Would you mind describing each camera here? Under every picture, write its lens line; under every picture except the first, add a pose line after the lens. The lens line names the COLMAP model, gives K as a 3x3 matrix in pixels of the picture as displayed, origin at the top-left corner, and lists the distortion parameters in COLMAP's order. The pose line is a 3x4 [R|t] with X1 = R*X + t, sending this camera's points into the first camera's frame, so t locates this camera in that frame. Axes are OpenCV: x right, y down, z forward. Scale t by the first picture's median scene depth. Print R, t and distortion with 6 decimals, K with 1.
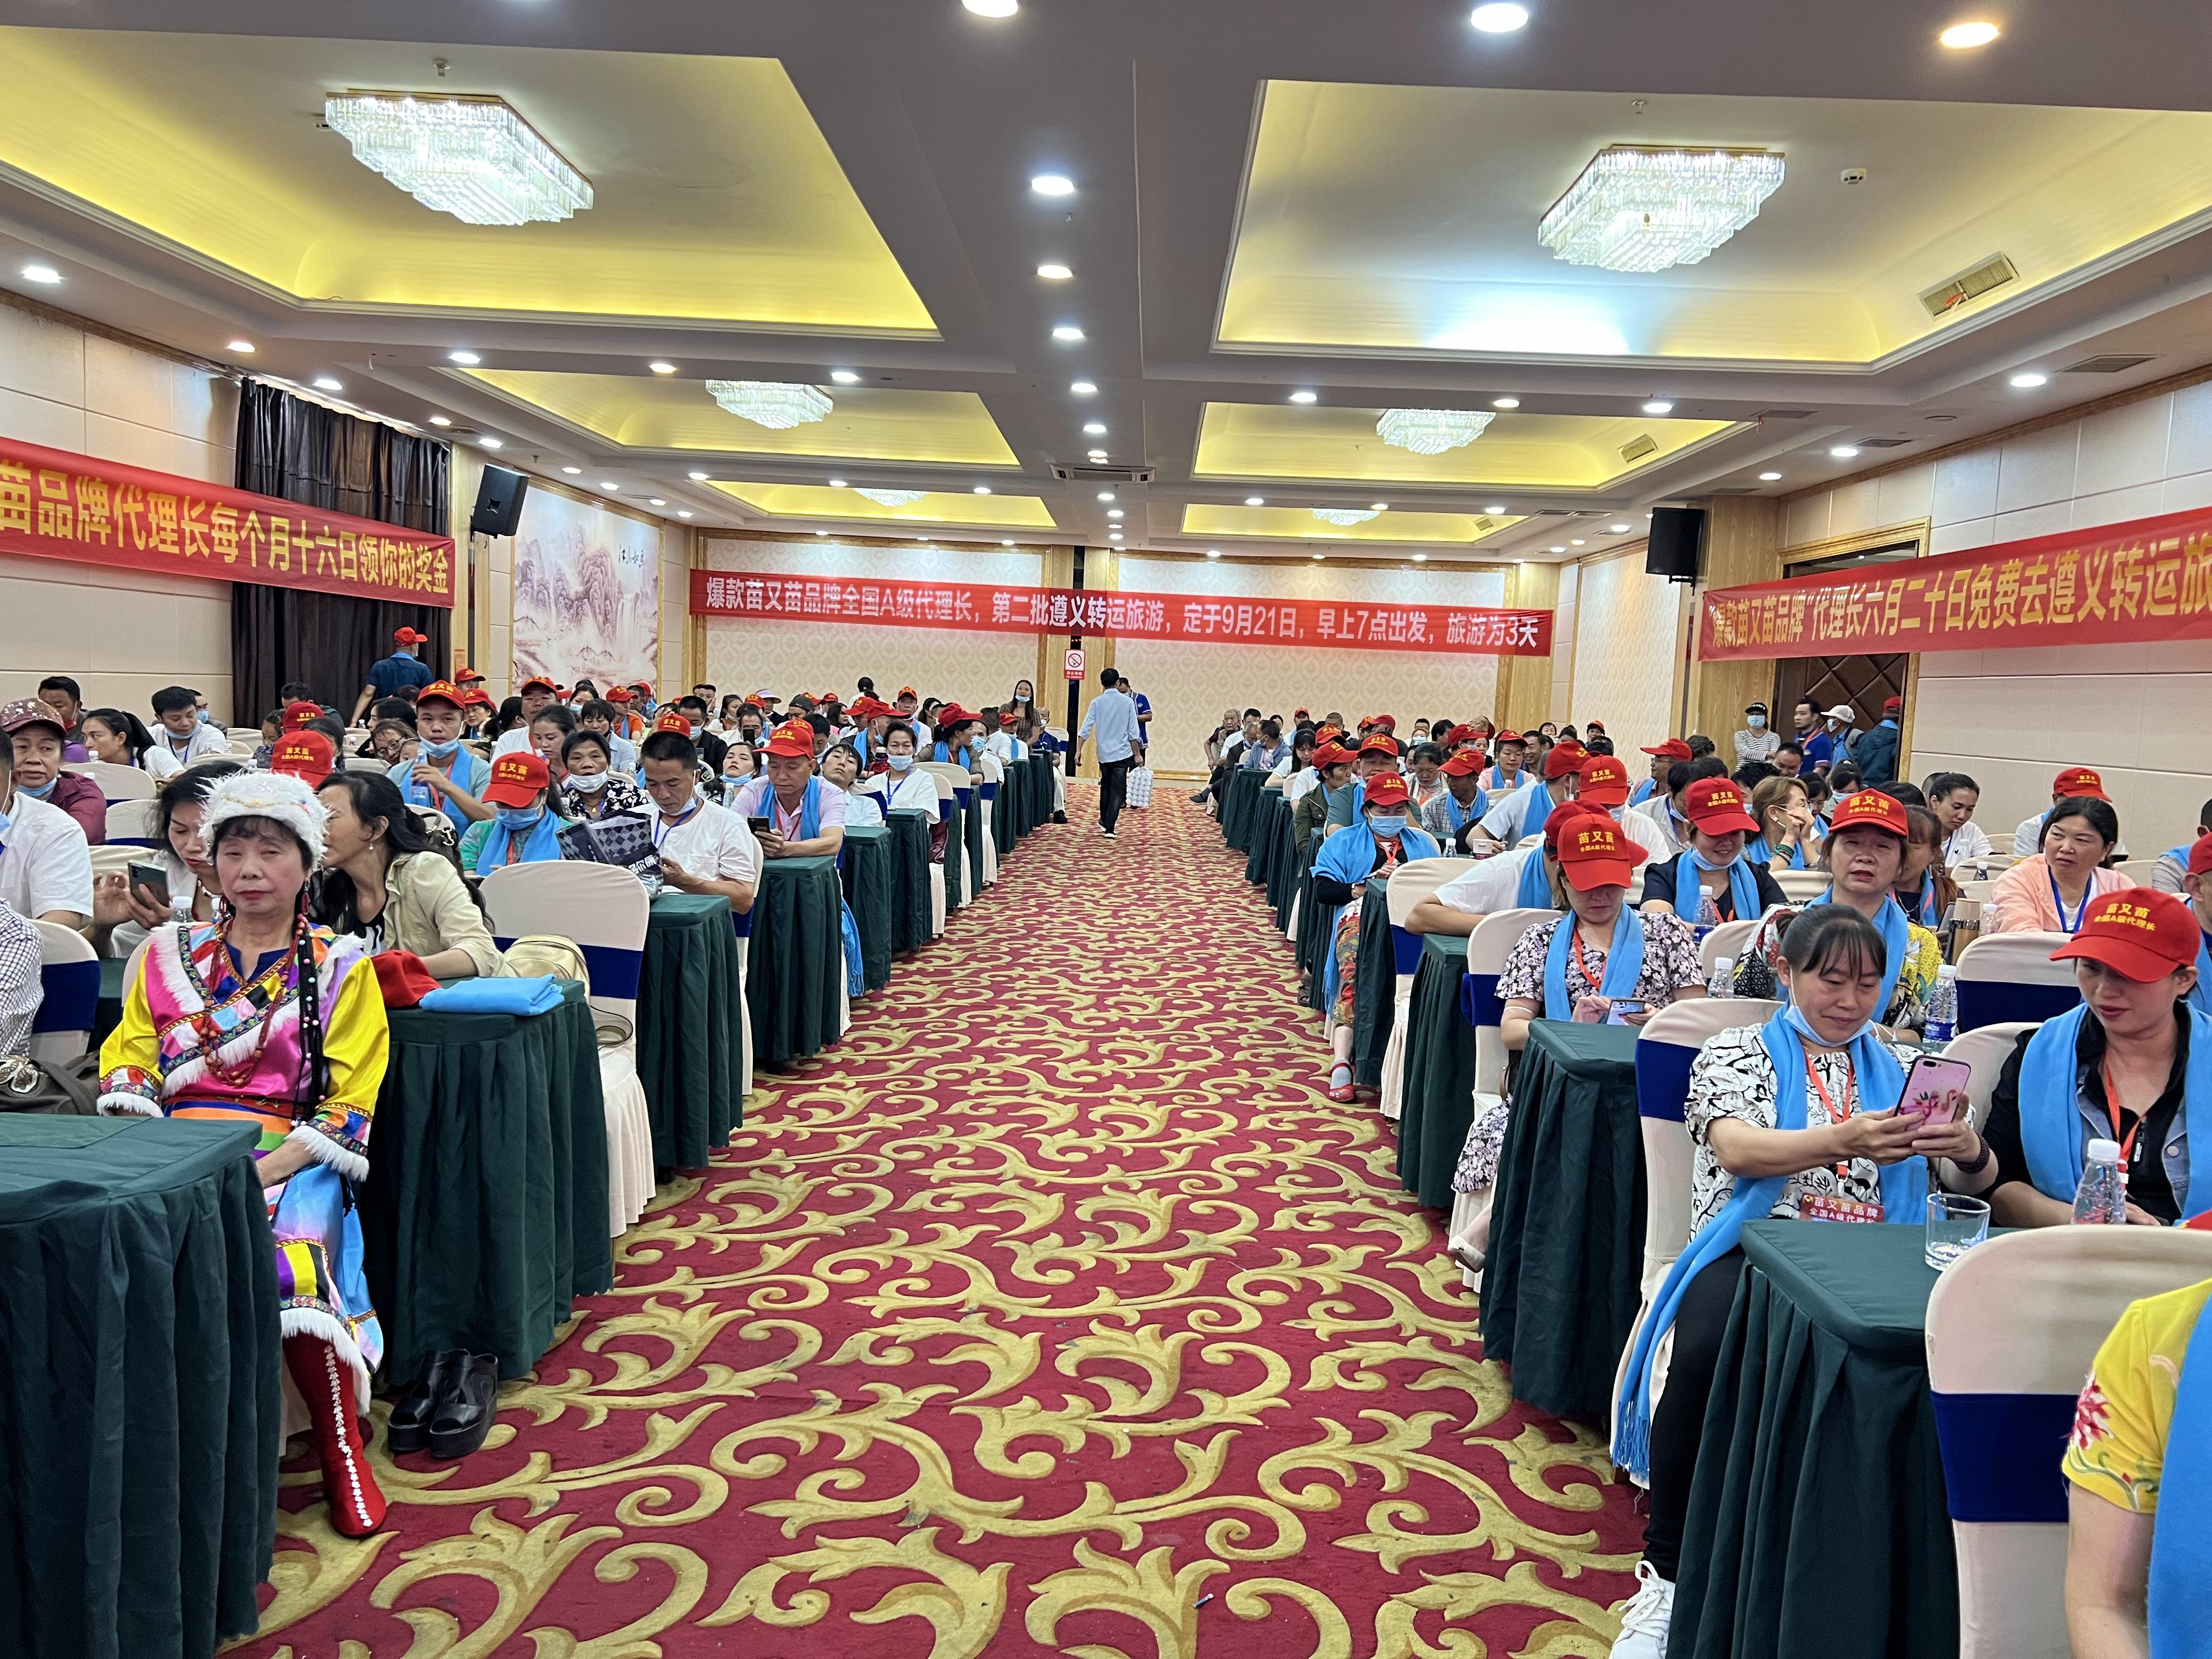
lens RADIAL K [[1646.4, 0, 1125.2], [0, 1646.4, 833.1], [0, 0, 1]] dist [0.052065, -0.066207]
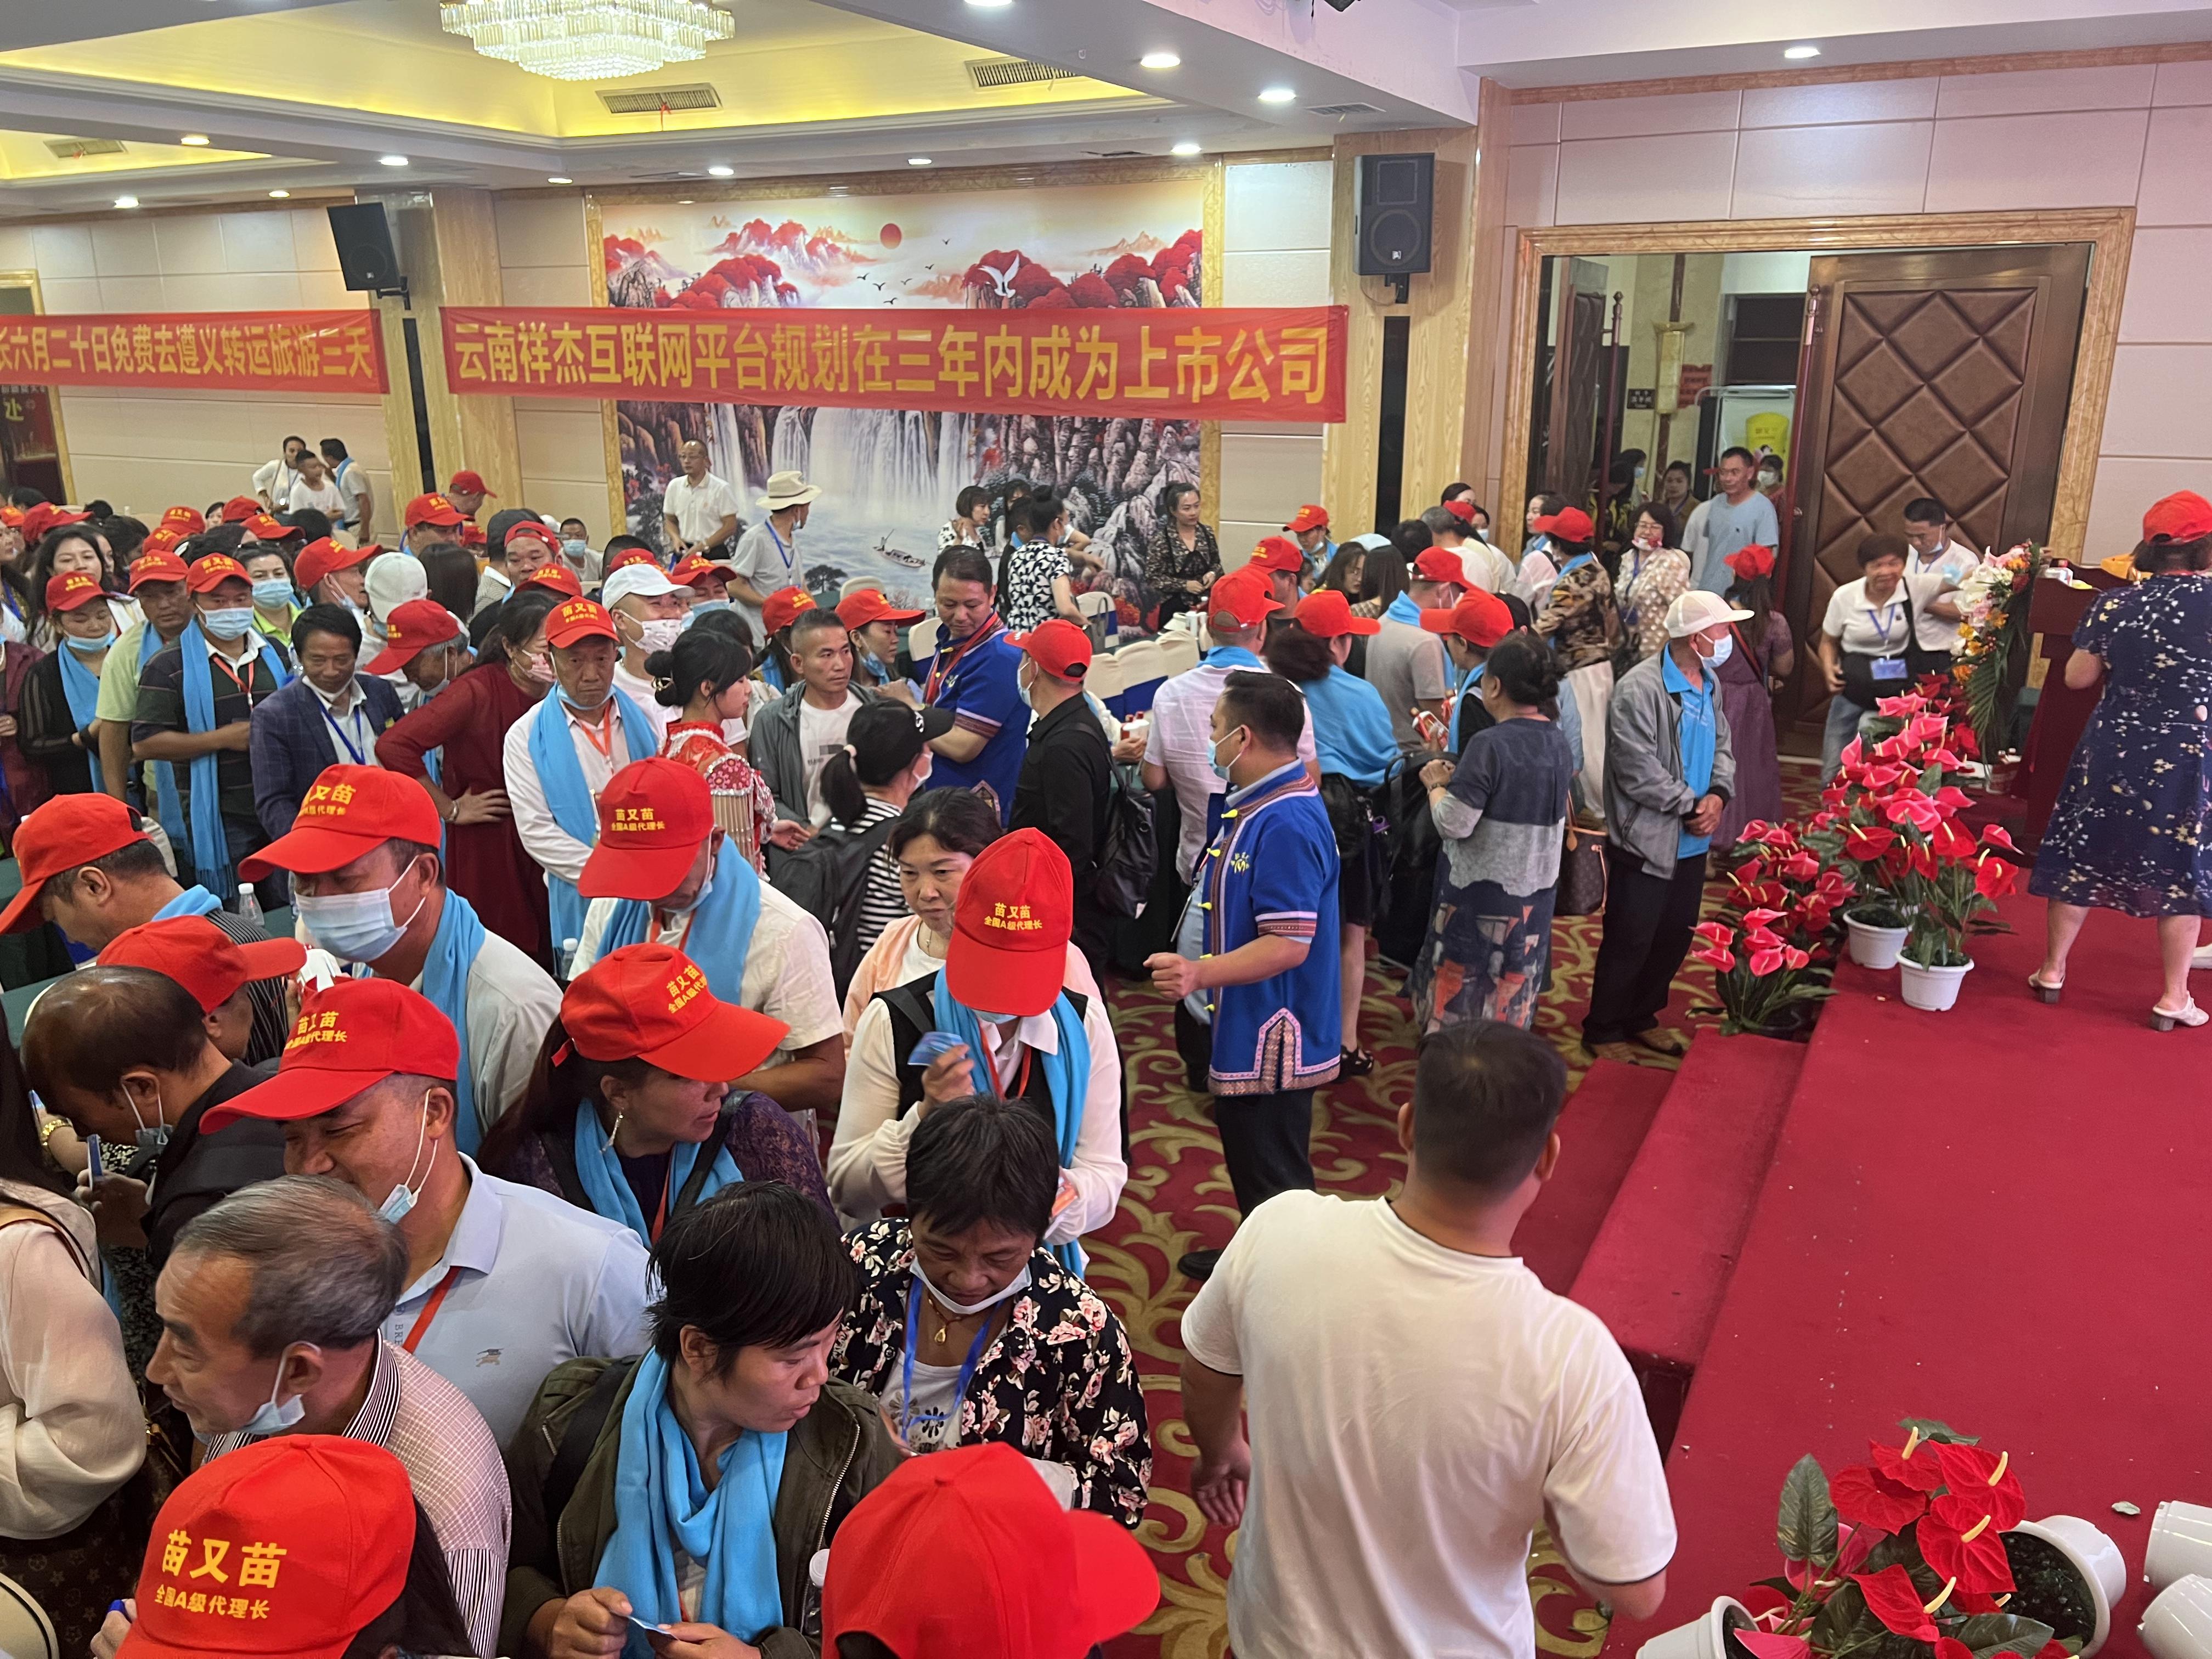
lens RADIAL K [[1646.4, 0, 1117.0], [0, 1646.4, 843.3], [0, 0, 1]] dist [0.052065, -0.066207]
pose [[0.446119, -0.300295, 0.843090, -0.381797], [0.094533, 0.952569, 0.289268, -0.060815], [-0.889967, -0.049348, 0.453347, -0.378472]]
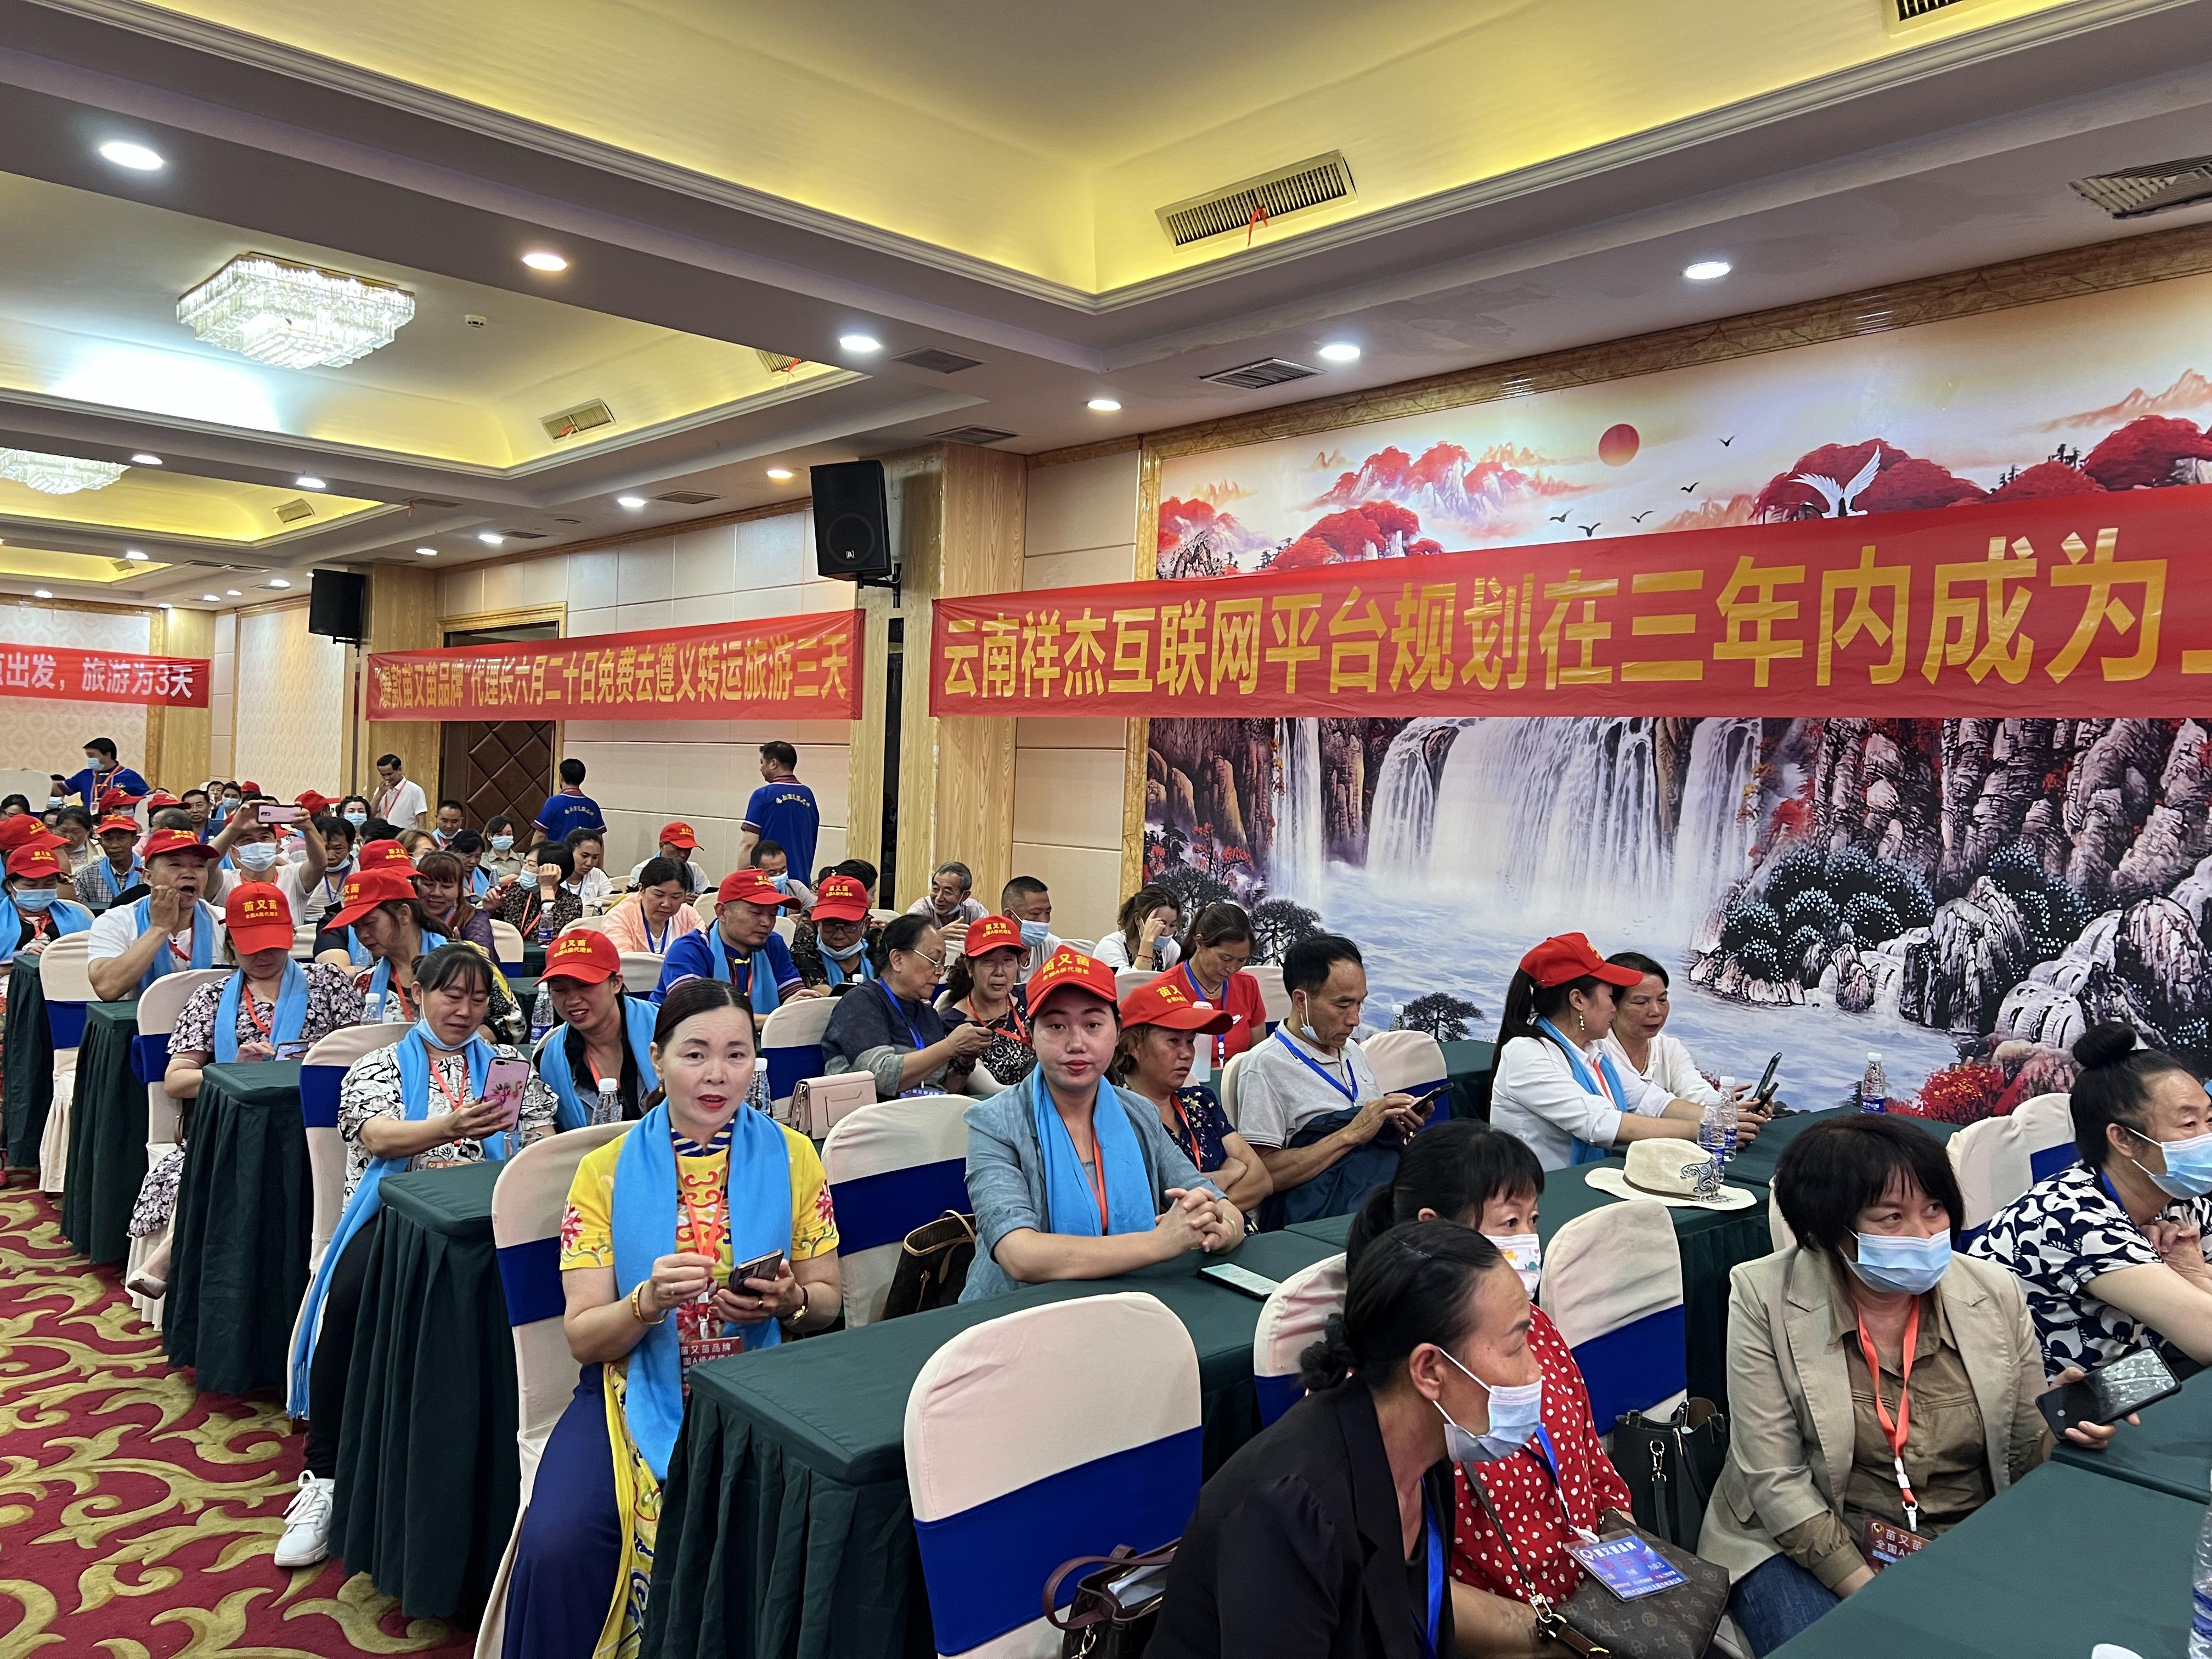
lens RADIAL K [[1628.7, 0, 1080.9], [0, 1628.7, 817.9], [0, 0, 1]] dist [0.057784, -0.058811]
pose [[0.740508, -0.024500, 0.671600, -0.021059], [0.048726, 0.998662, -0.017293, -0.003253], [-0.670278, 0.045530, 0.740712, -0.081756]]
